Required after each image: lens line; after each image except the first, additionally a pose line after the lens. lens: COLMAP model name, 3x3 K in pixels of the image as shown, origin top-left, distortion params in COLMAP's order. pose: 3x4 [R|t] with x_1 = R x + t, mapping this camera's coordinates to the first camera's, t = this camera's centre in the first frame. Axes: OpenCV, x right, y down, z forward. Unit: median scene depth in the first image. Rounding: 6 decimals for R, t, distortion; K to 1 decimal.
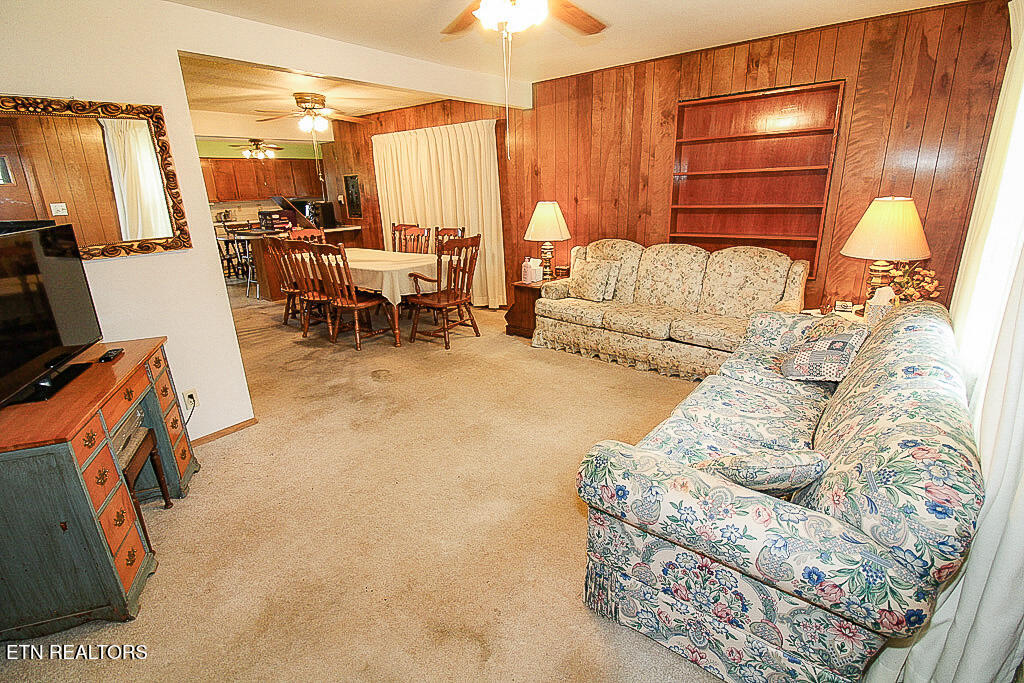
lens RADIAL K [[495.0, 0, 510.9], [0, 495.0, 341.8], [0, 0, 1]] dist [-0.002145, -0.000640]
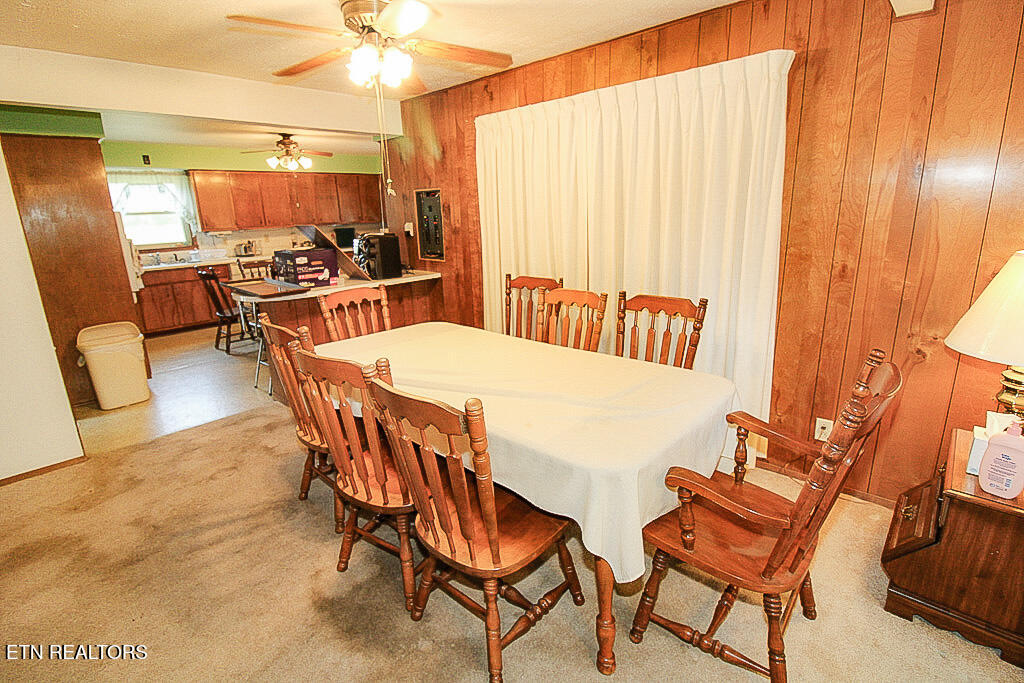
lens RADIAL K [[495.0, 0, 512.8], [0, 495.0, 339.2], [0, 0, 1]] dist [-0.002145, -0.000640]
pose [[0.997377, 0.016361, -0.070512, -0.183648], [-0.019640, 0.998746, -0.046059, -0.135420], [0.069670, 0.047323, 0.996447, 0.434639]]
